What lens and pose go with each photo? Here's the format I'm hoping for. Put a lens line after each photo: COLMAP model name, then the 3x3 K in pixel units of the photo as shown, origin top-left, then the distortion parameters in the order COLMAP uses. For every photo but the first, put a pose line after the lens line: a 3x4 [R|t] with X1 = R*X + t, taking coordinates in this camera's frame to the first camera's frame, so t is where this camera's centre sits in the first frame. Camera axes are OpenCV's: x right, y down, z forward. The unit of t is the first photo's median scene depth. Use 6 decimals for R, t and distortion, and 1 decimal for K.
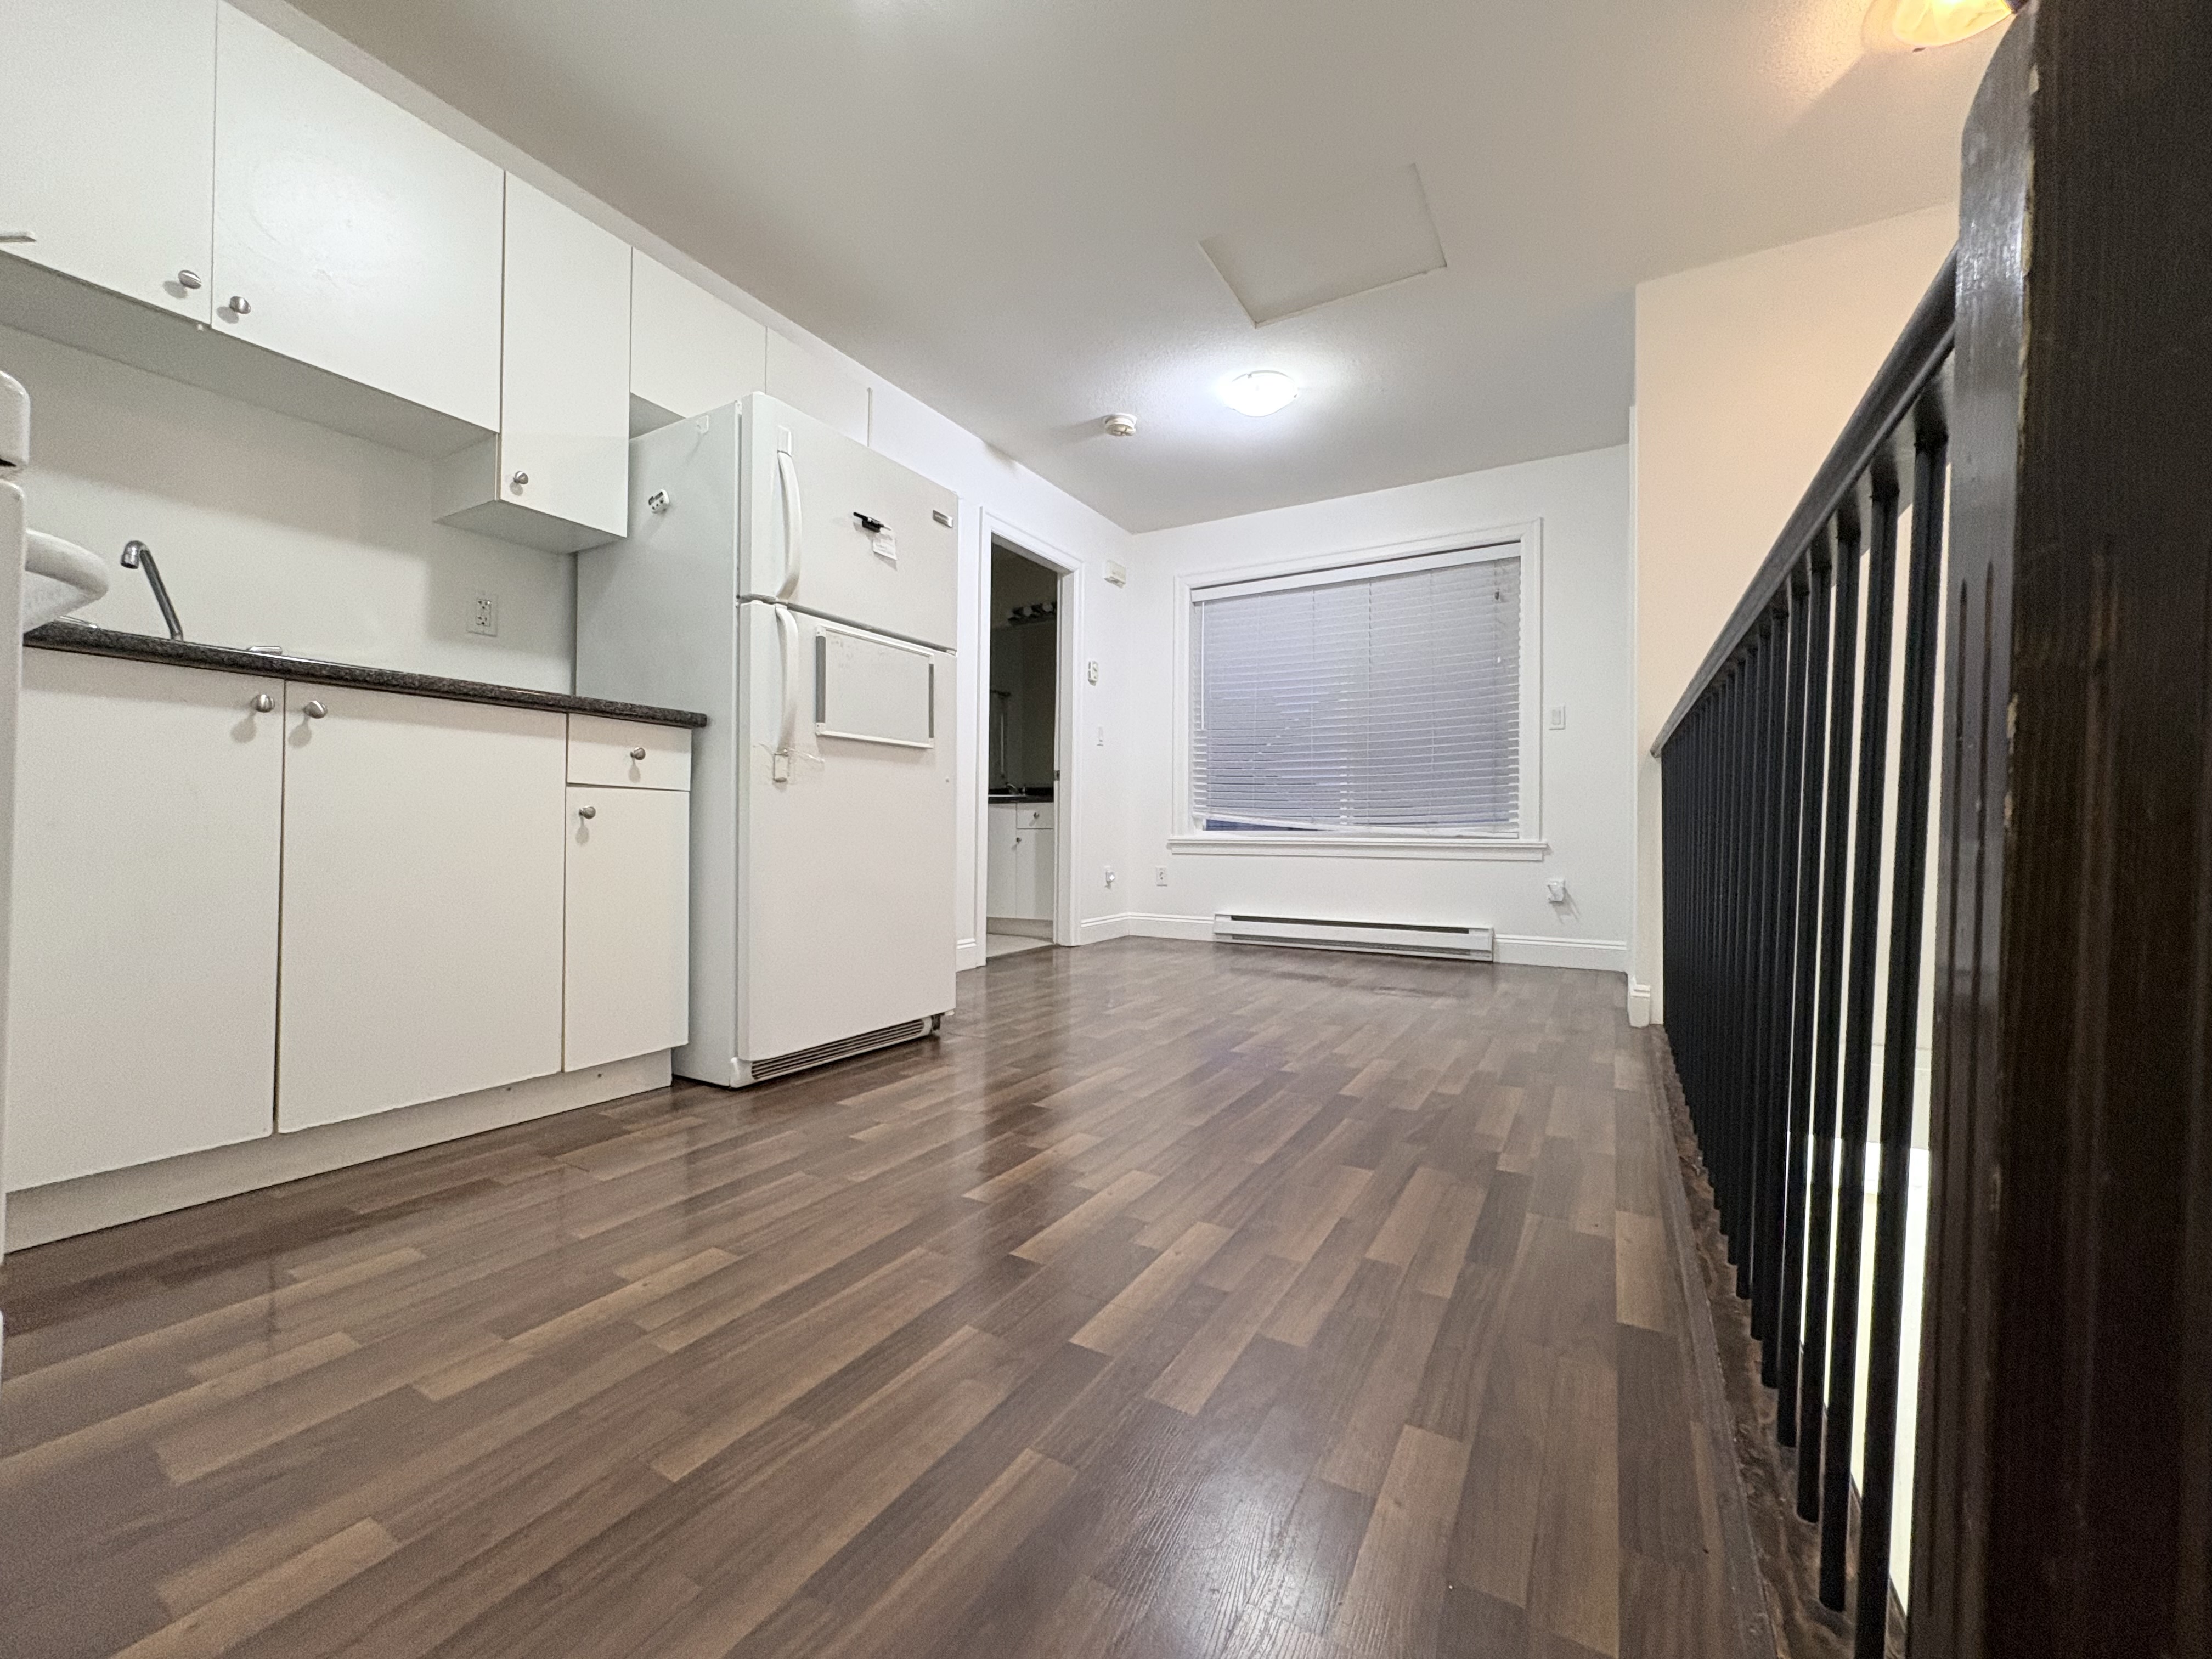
lens RADIAL K [[880.0, 0, 1106.6], [0, 880.0, 830.6], [0, 0, 1]] dist [-0.001284, 0.000464]
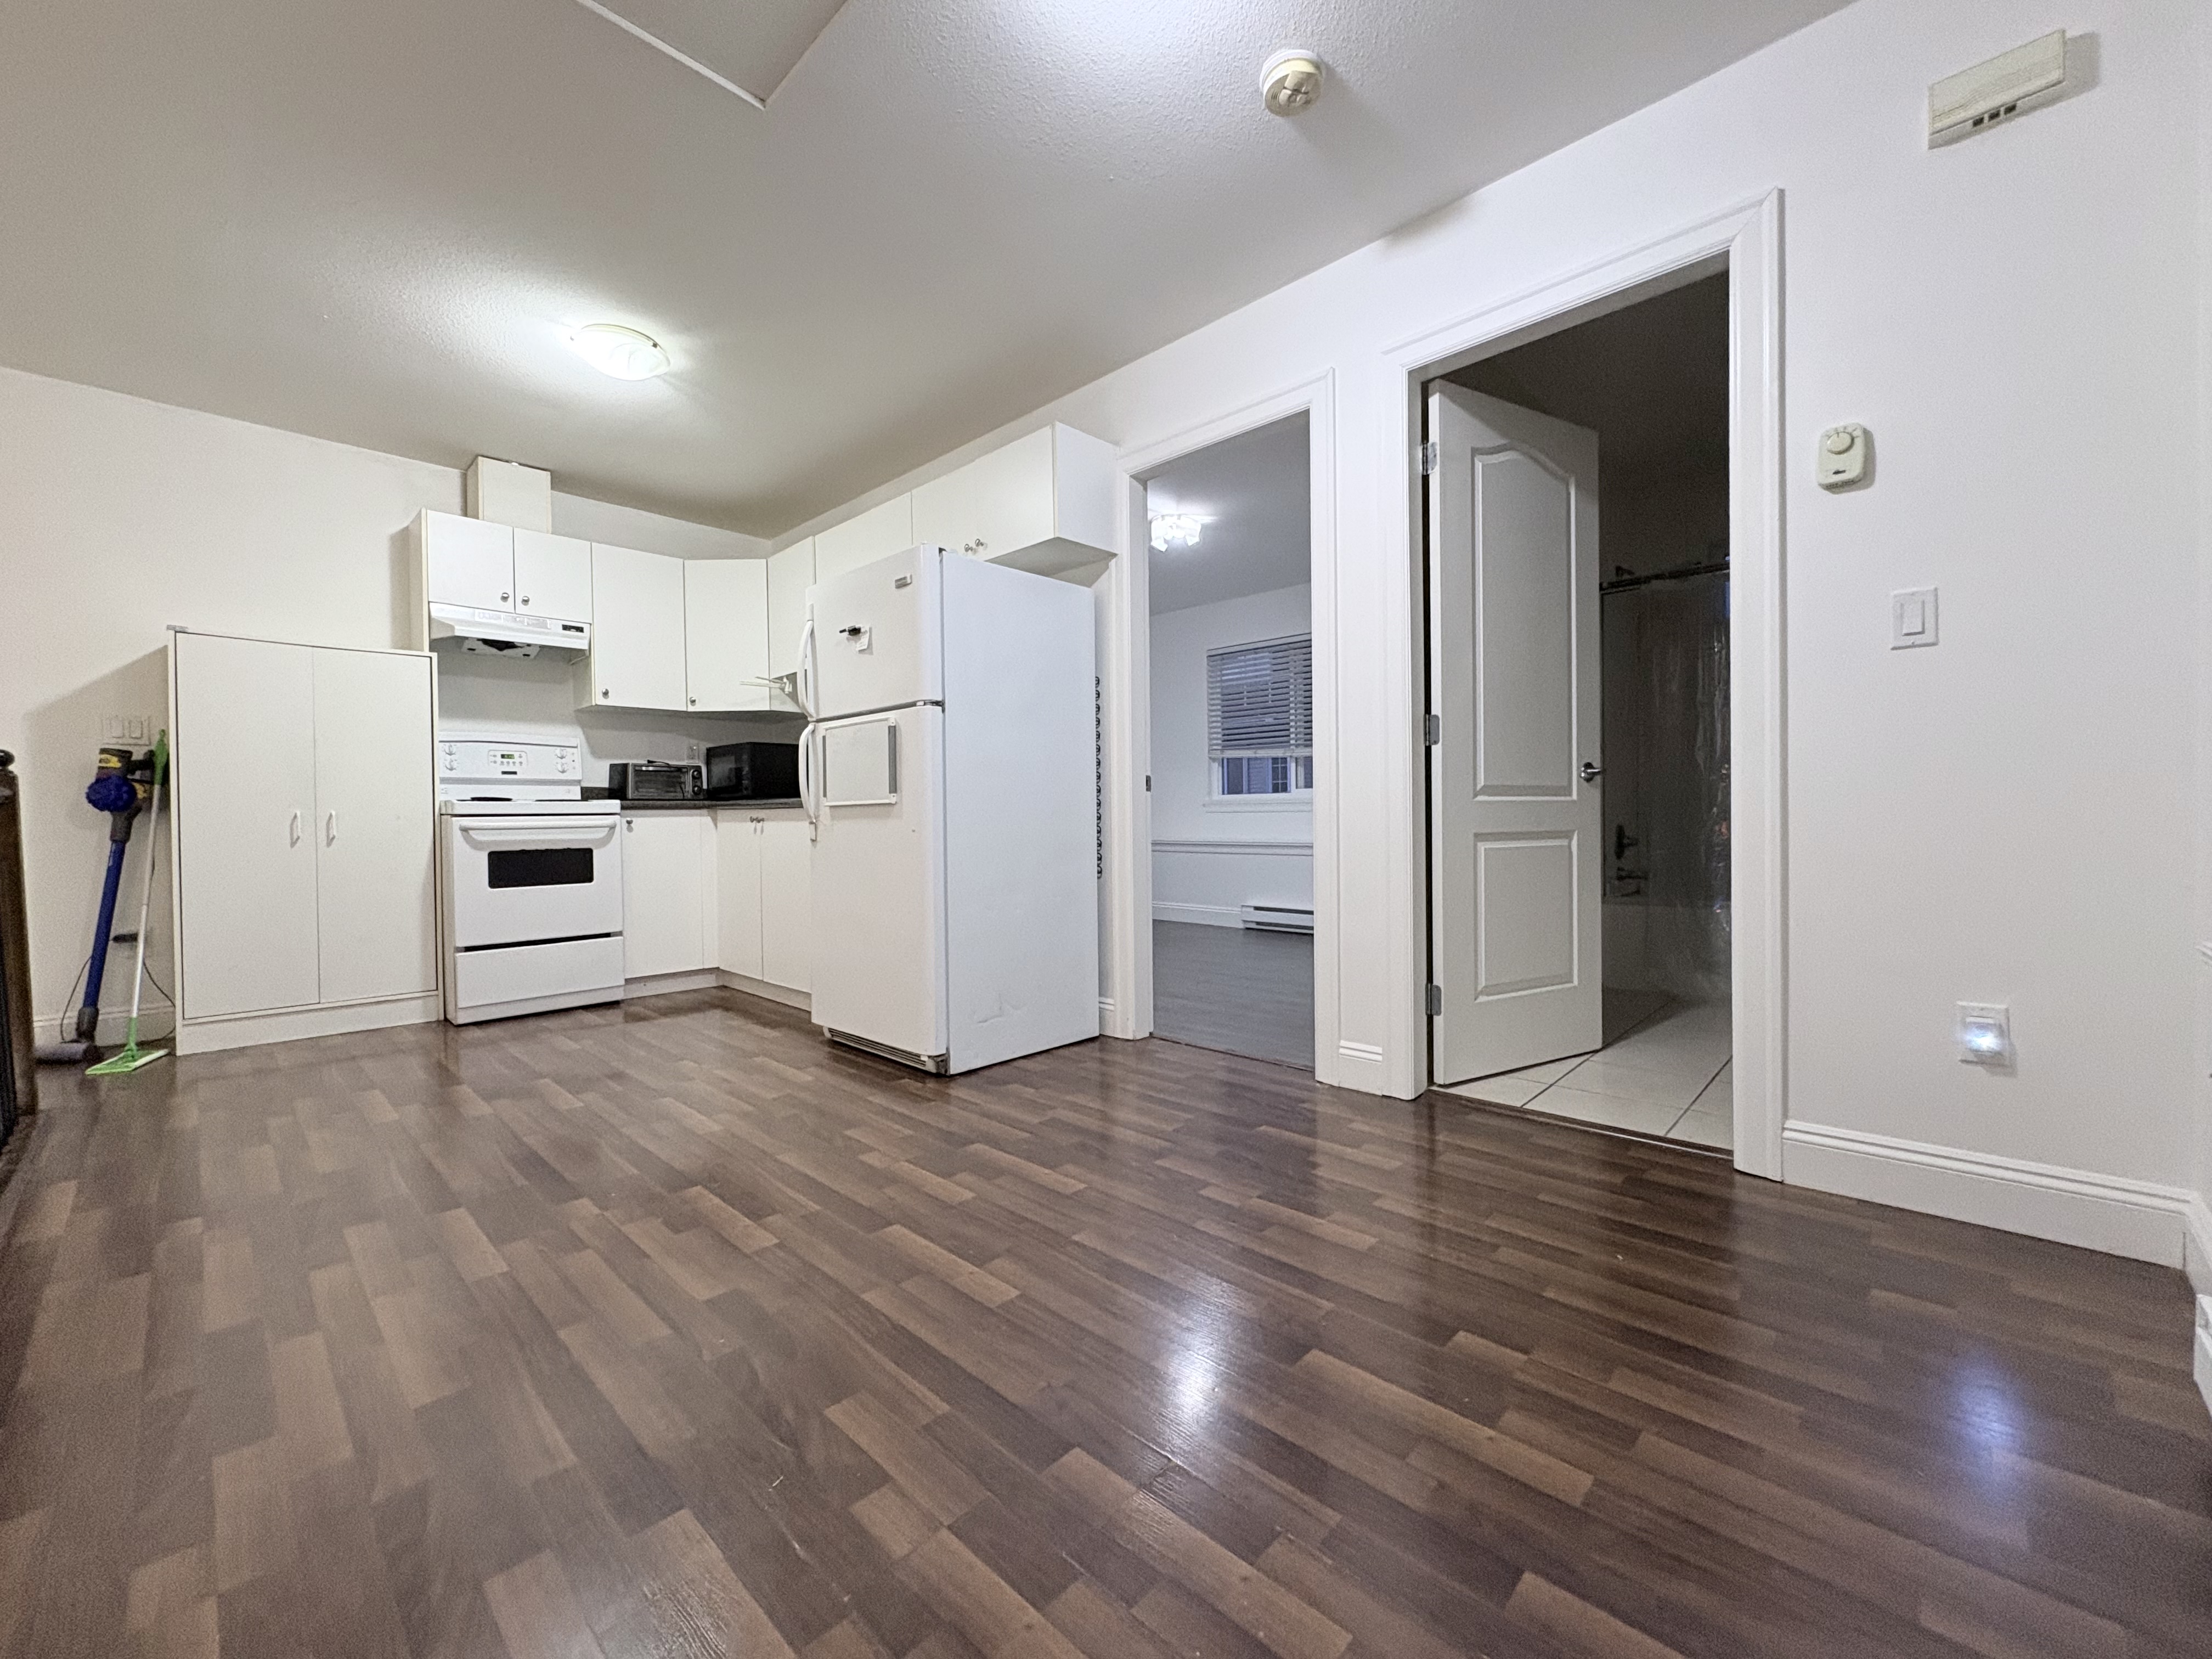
lens RADIAL K [[880.0, 0, 1102.0], [0, 880.0, 827.8], [0, 0, 1]] dist [-0.001284, 0.000464]
pose [[-0.238991, 0.002103, -0.971019, 0.791296], [0.015235, 0.999883, -0.001584, -0.056592], [0.970902, -0.015172, -0.238995, 1.505398]]
